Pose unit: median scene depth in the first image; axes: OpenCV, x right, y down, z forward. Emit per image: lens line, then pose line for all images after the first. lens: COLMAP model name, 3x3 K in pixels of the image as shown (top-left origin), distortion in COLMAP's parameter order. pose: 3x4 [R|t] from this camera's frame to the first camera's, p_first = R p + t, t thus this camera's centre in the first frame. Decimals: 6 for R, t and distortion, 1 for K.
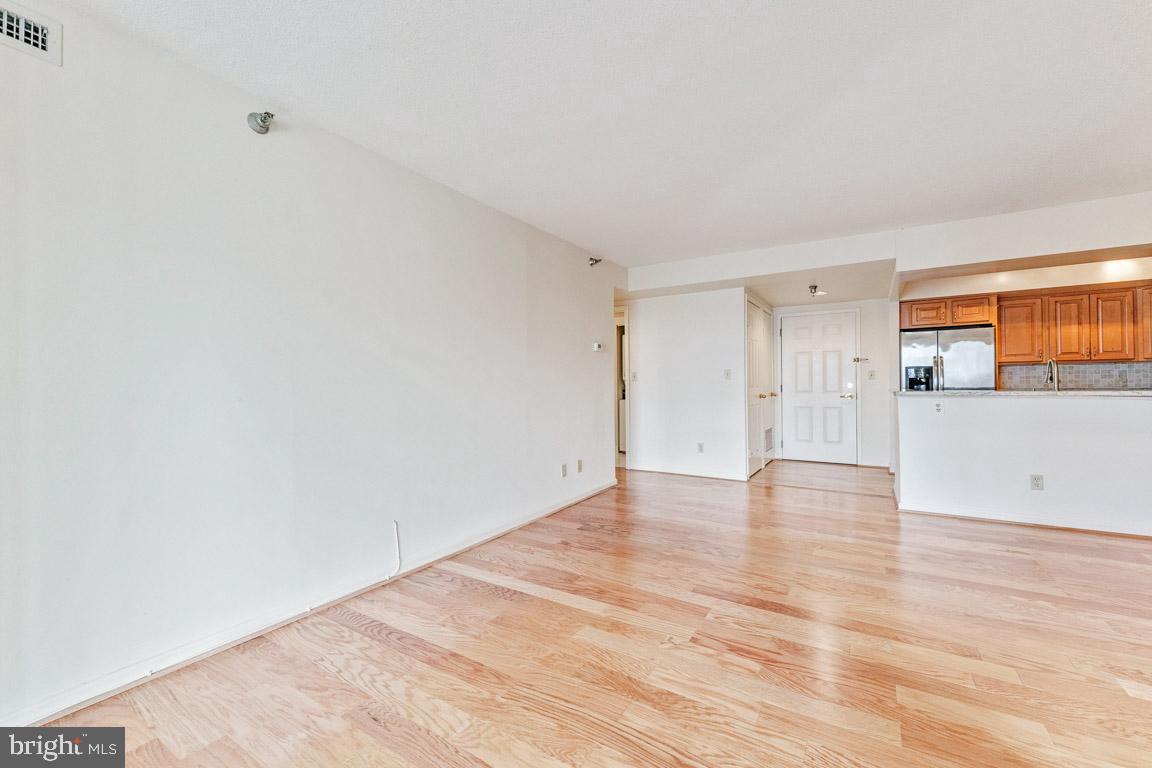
lens RADIAL K [[465.8, 0, 571.9], [0, 465.8, 376.7], [0, 0, 1]] dist [-0.001399, 0.000578]
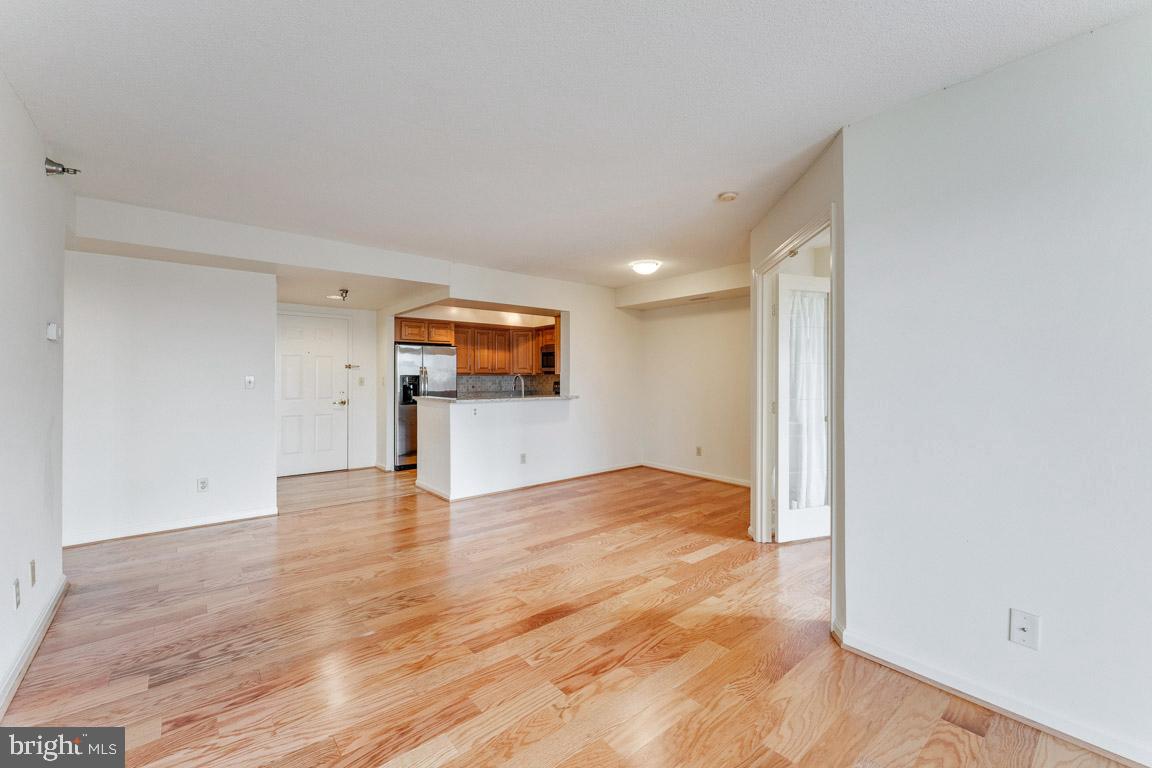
lens RADIAL K [[465.8, 0, 570.2], [0, 465.8, 374.0], [0, 0, 1]] dist [-0.001399, 0.000578]
pose [[0.313207, 0.022298, 0.949423, -0.237637], [-0.013606, 0.999727, -0.018991, -0.008797], [-0.949588, -0.006969, 0.313425, 0.288335]]
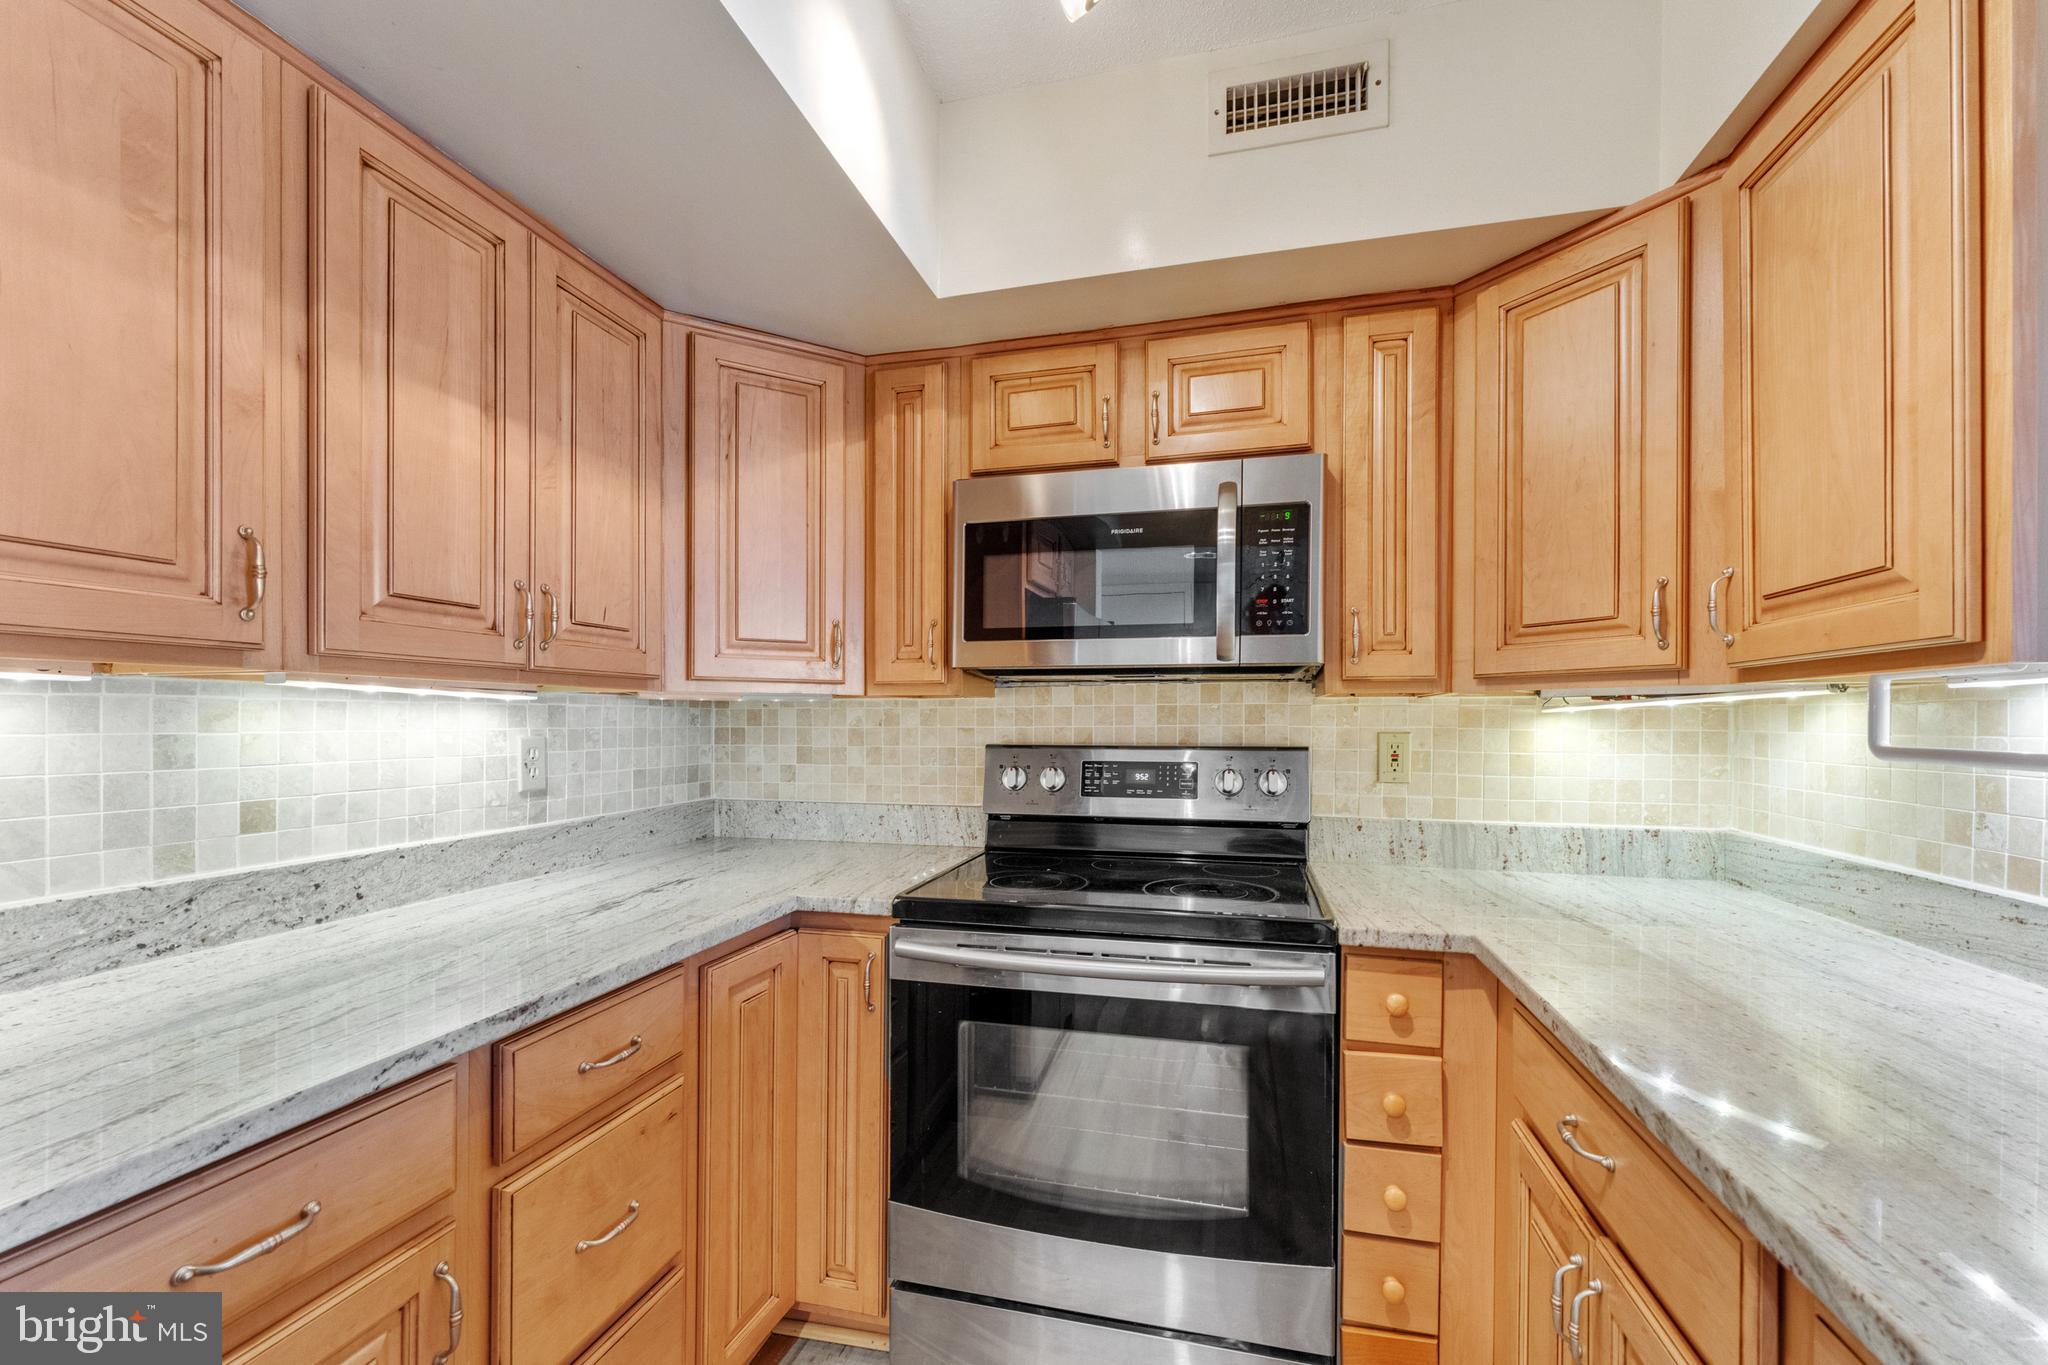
lens RADIAL K [[828.1, 0, 1023.5], [0, 828.1, 725.0], [0, 0, 1]] dist [-0.001399, 0.000578]
pose [[-0.303631, 0.009129, 0.952746, 0.811158], [-0.012615, 0.999828, -0.013600, -0.016267], [-0.952706, -0.016149, -0.303464, 0.927721]]
